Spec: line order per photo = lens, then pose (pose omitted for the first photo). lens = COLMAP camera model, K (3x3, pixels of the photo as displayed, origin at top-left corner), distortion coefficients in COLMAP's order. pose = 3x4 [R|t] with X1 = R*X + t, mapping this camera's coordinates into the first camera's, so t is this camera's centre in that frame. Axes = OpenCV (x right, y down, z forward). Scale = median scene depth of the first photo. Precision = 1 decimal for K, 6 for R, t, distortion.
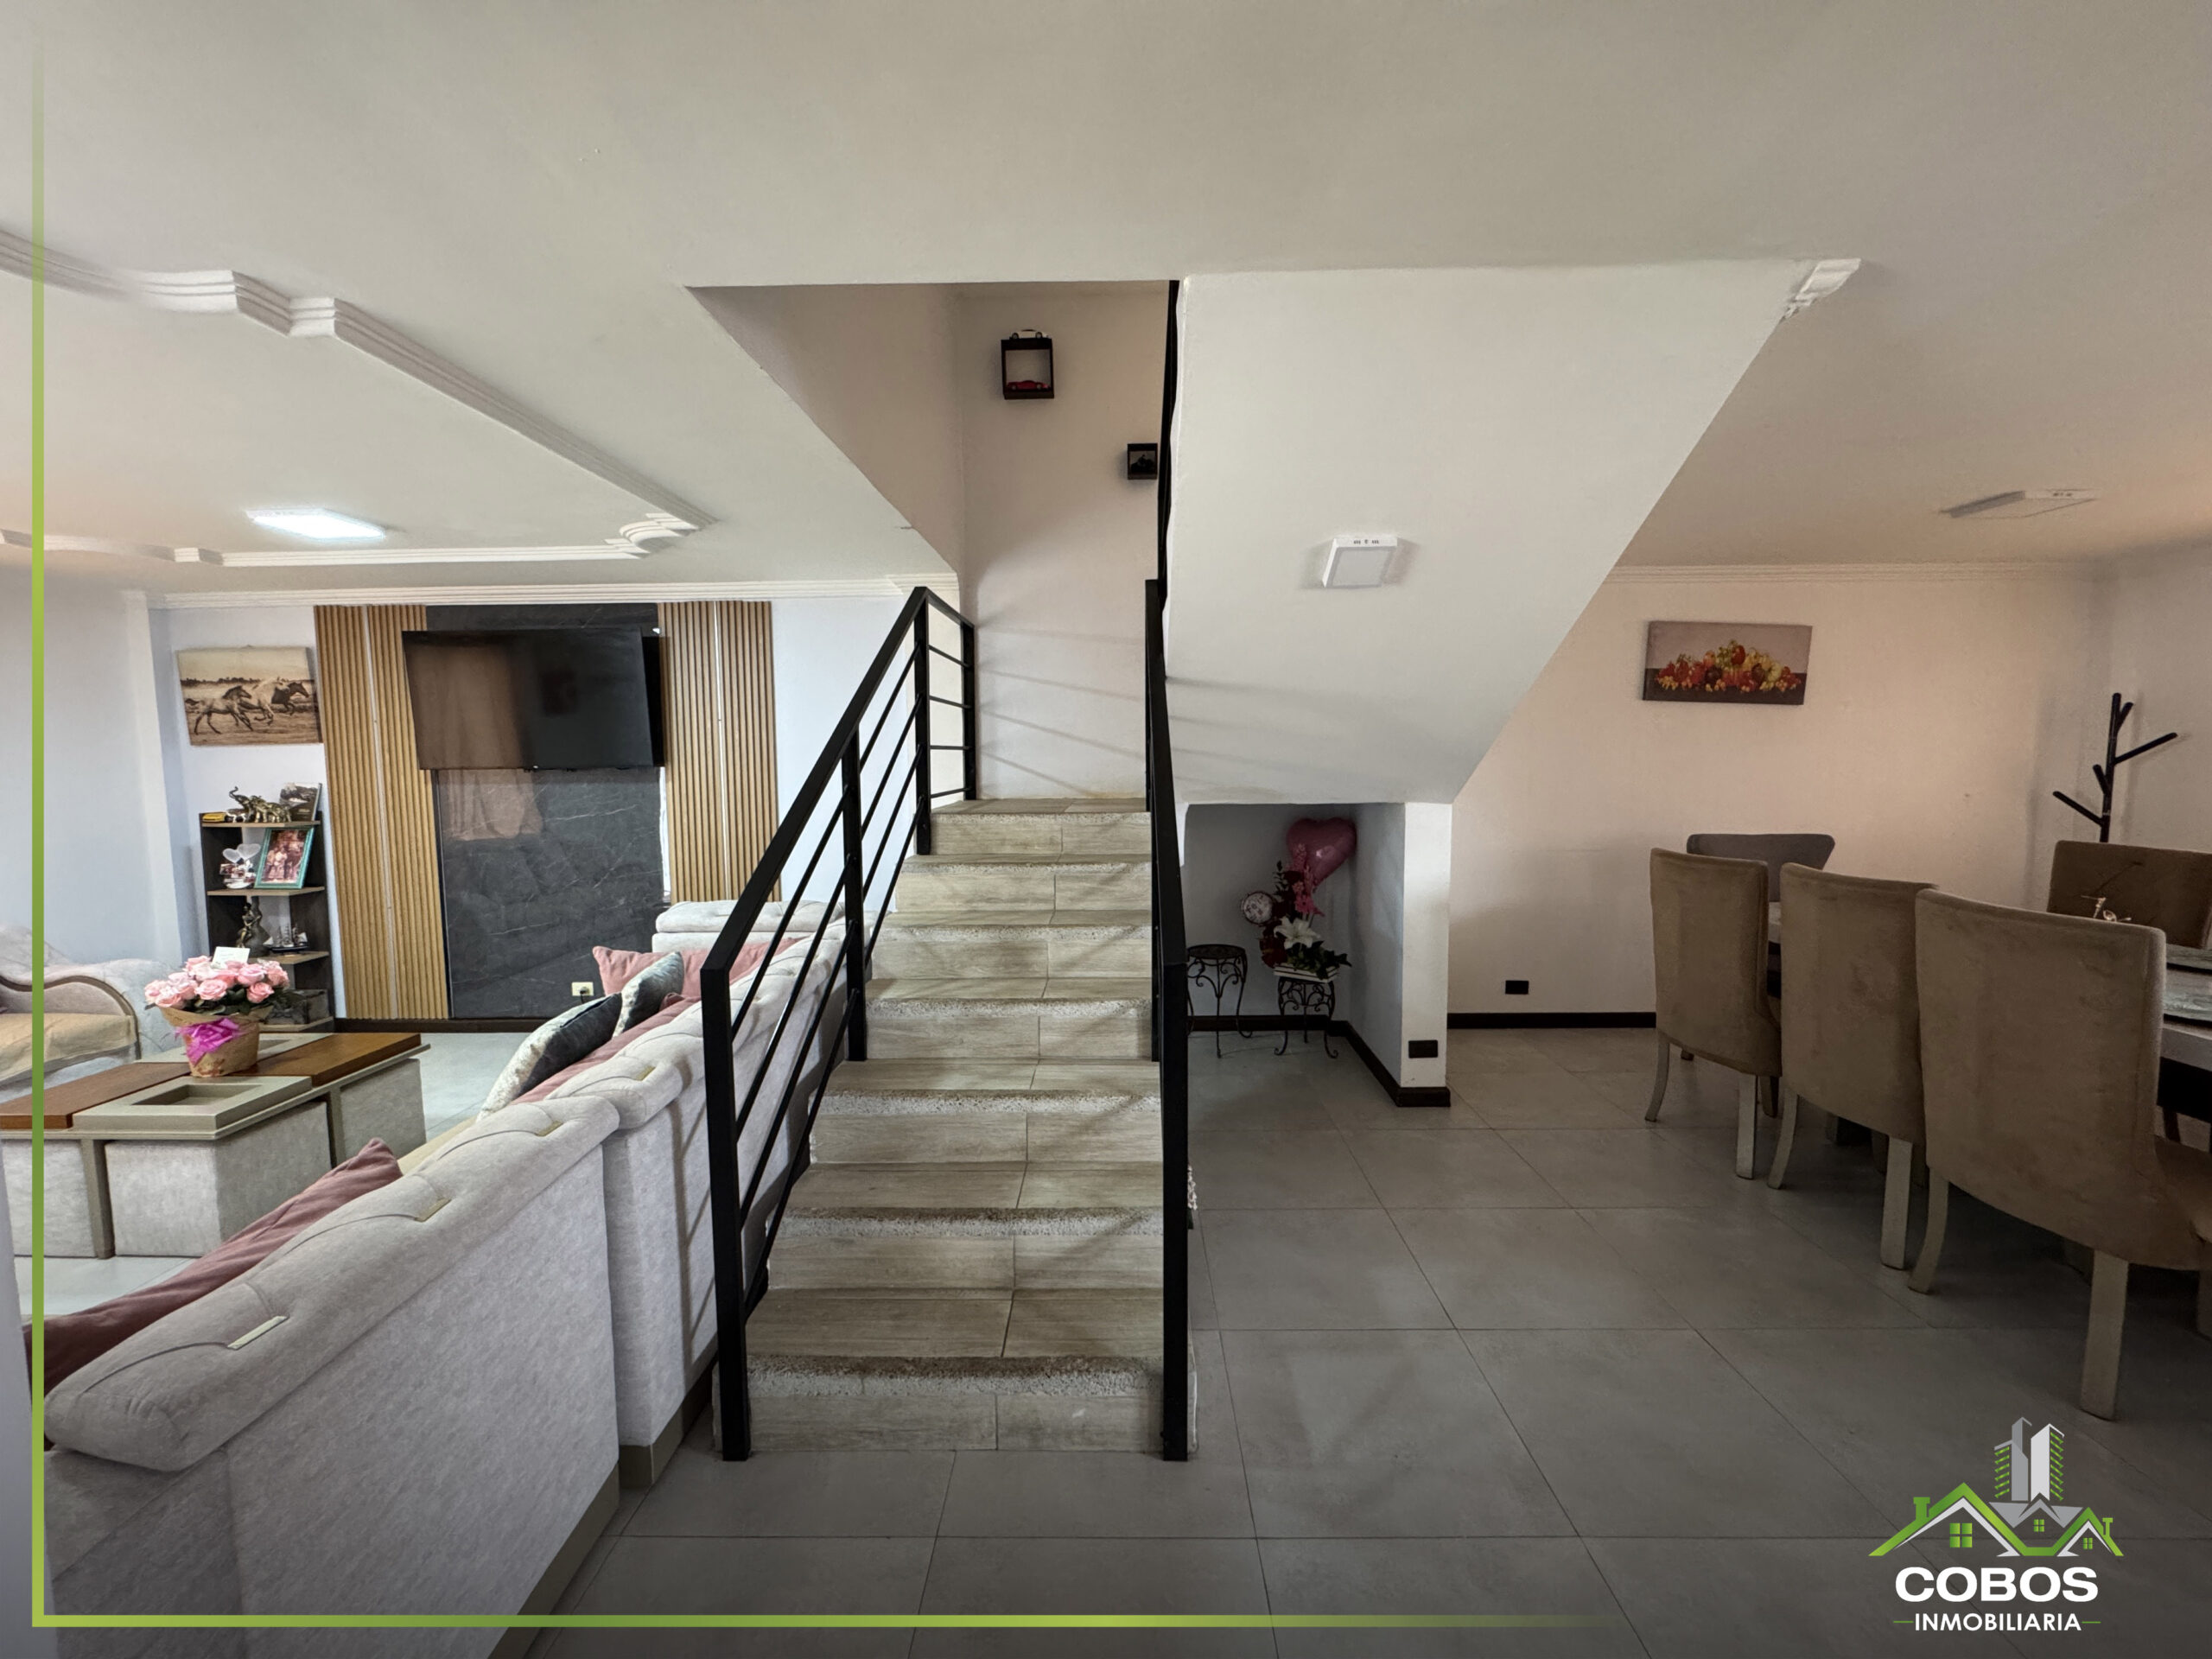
lens RADIAL K [[887.9, 0, 1104.2], [0, 887.9, 818.6], [0, 0, 1]] dist [0.001068, -0.000122]
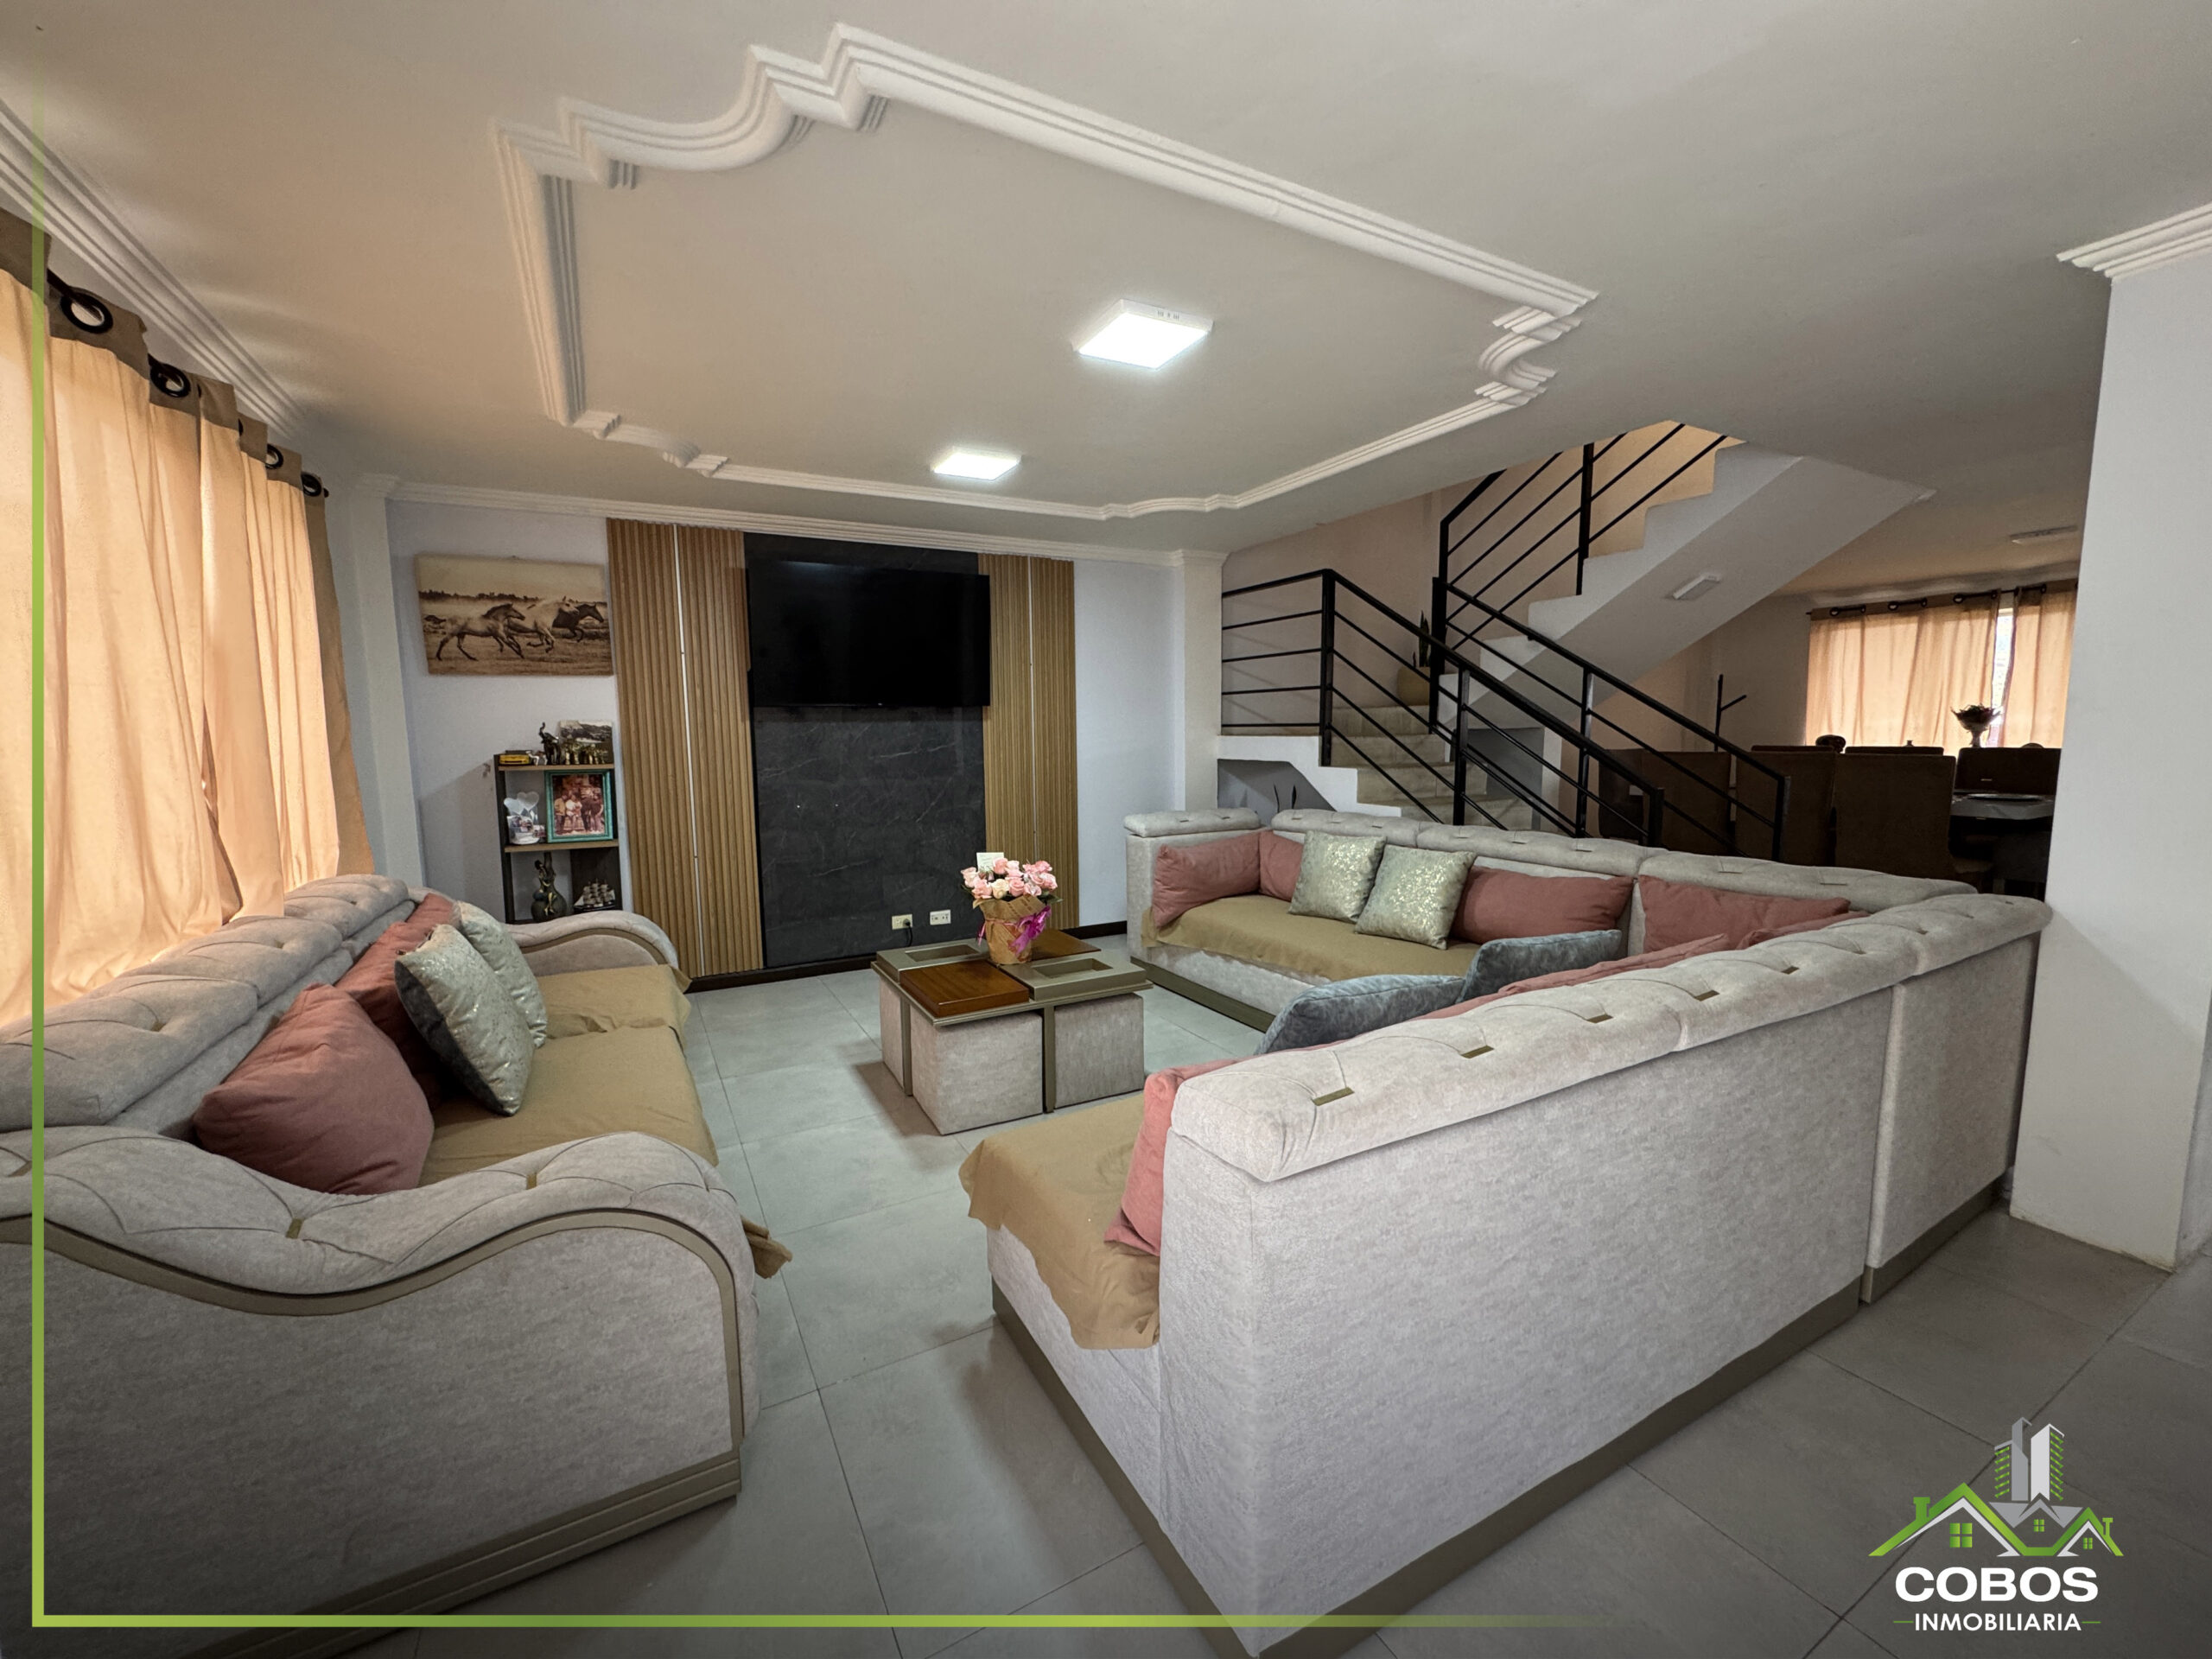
lens RADIAL K [[887.9, 0, 1092.6], [0, 887.9, 821.4], [0, 0, 1]] dist [0.001068, -0.000122]
pose [[0.865654, -0.053908, 0.497733, -0.942684], [0.040191, 0.998460, 0.038240, 0.046892], [-0.499028, -0.013098, 0.866487, -0.005880]]
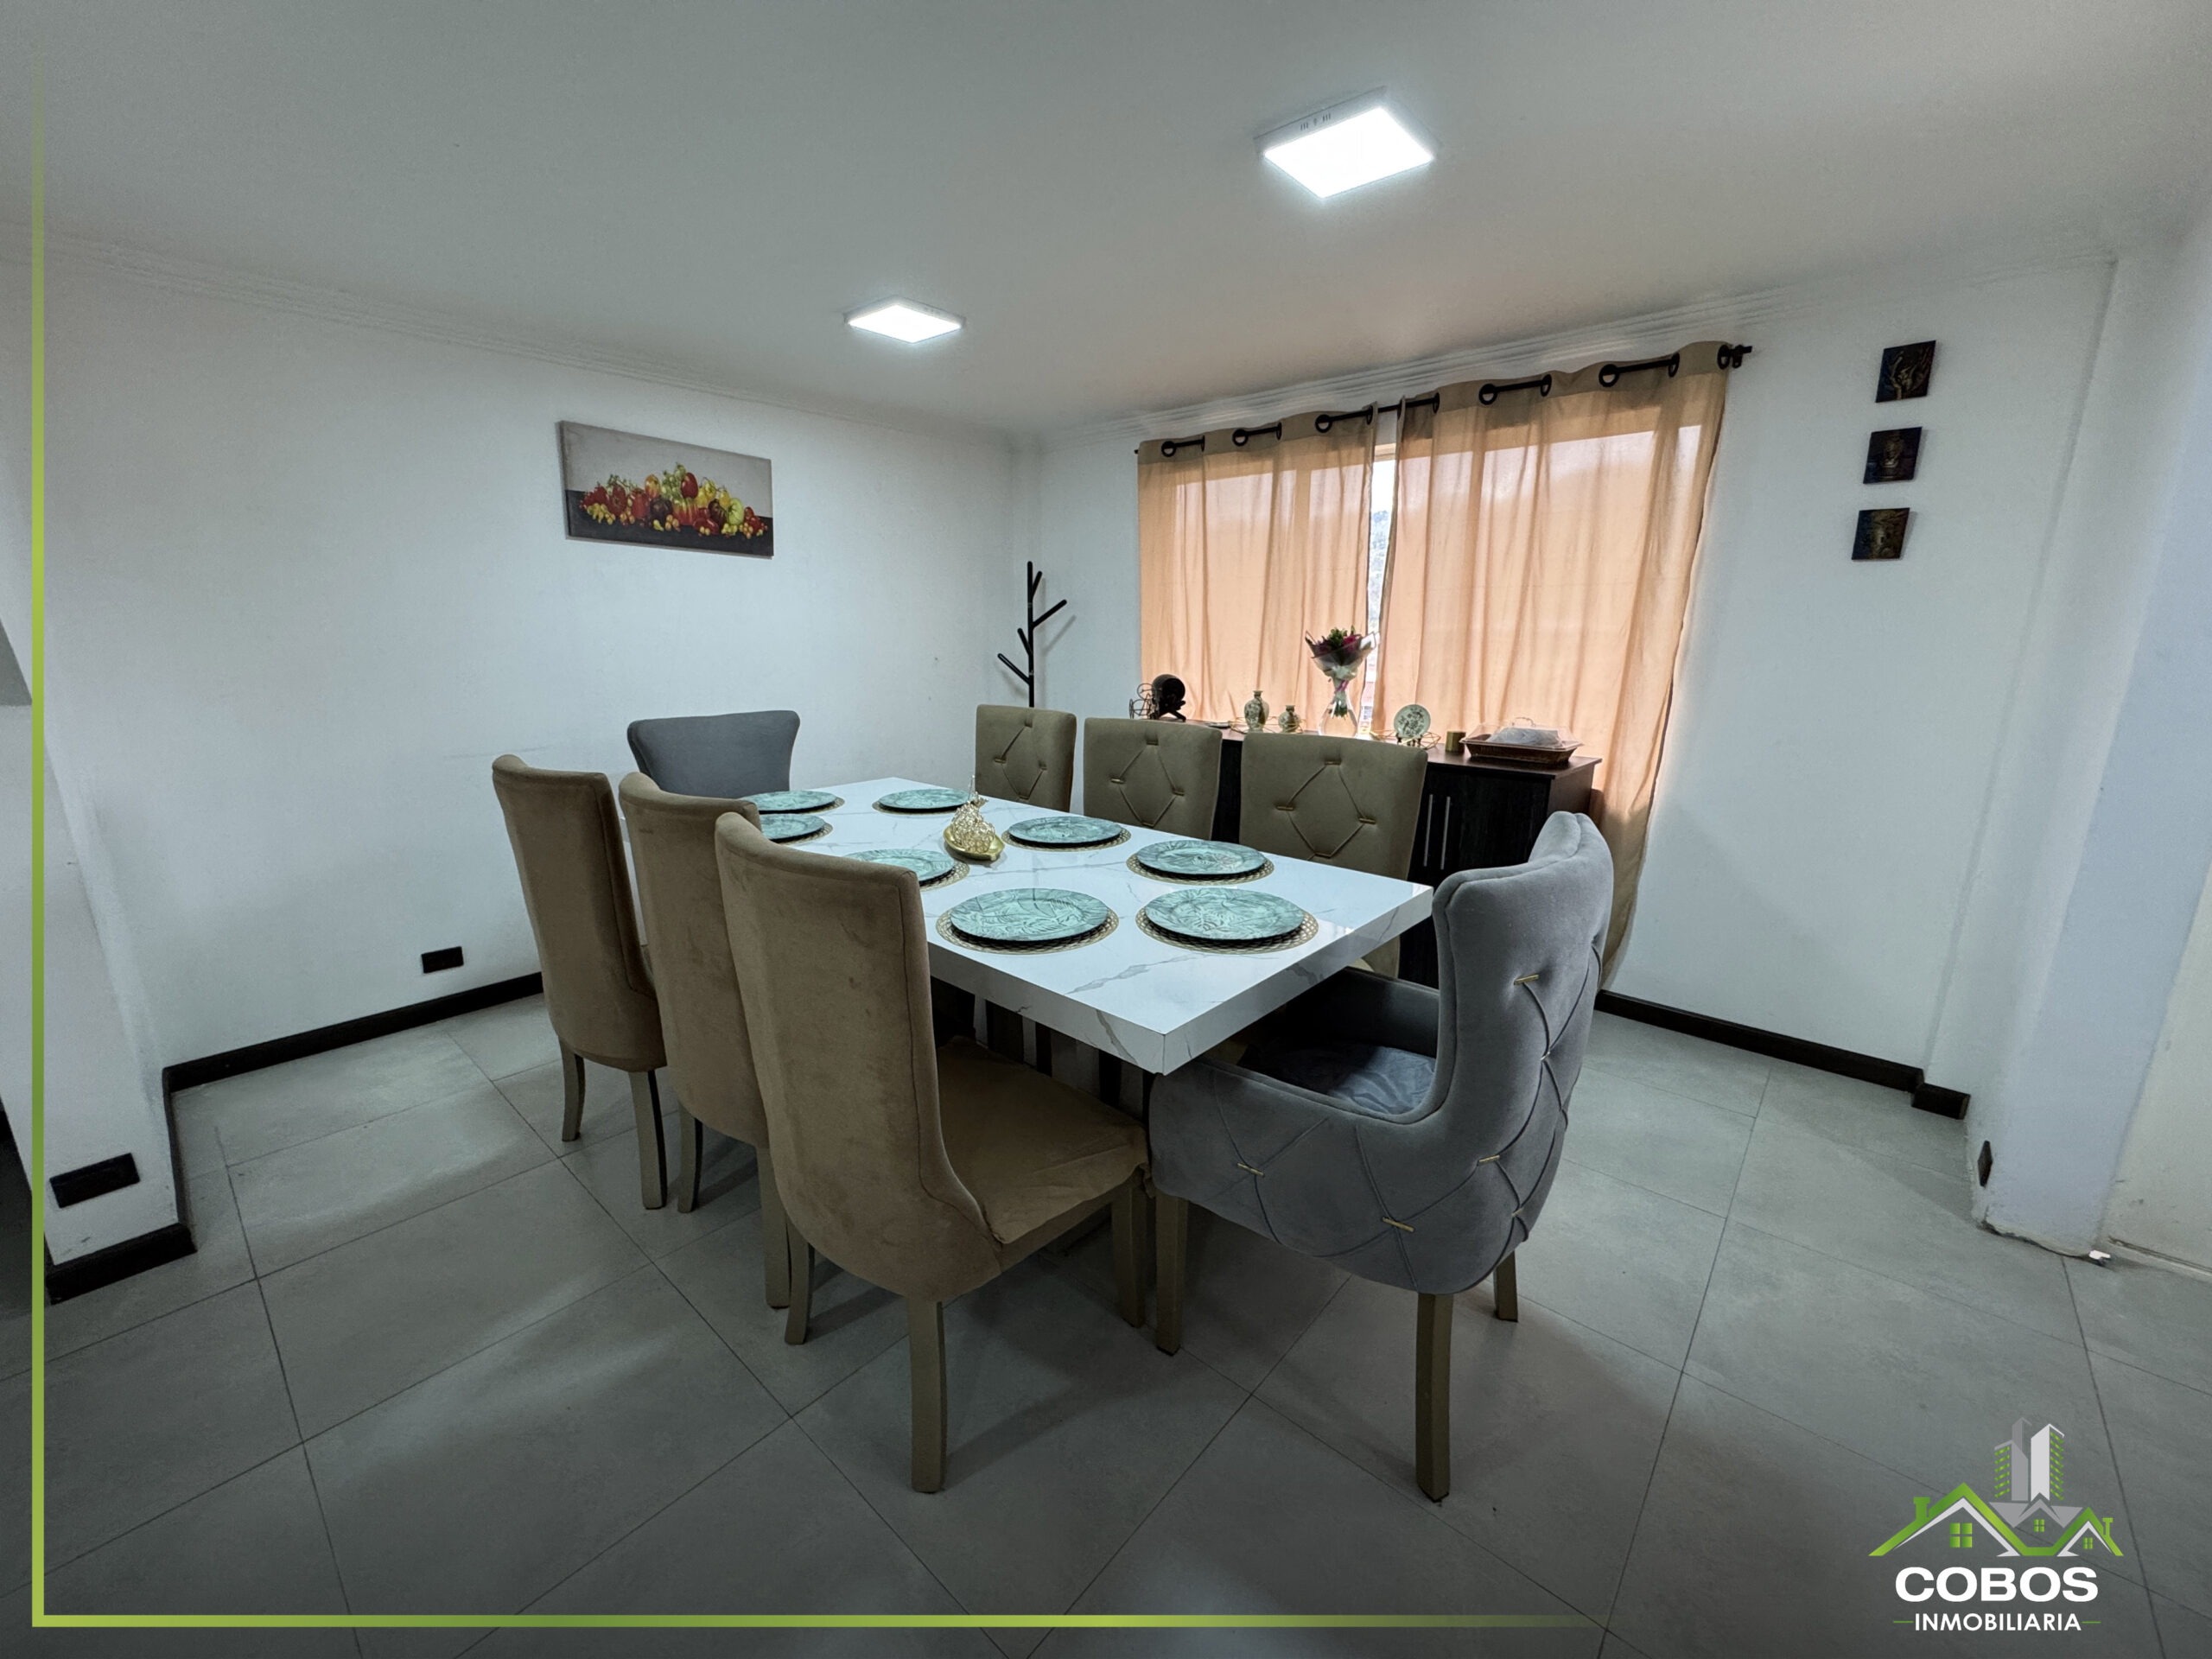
lens RADIAL K [[887.9, 0, 1102.6], [0, 887.9, 838.0], [0, 0, 1]] dist [0.001068, -0.000122]
pose [[0.647857, -0.172097, 0.742067, 0.295130], [0.048069, 0.981440, 0.185646, -0.004807], [-0.760243, -0.084602, 0.644106, 0.174535]]
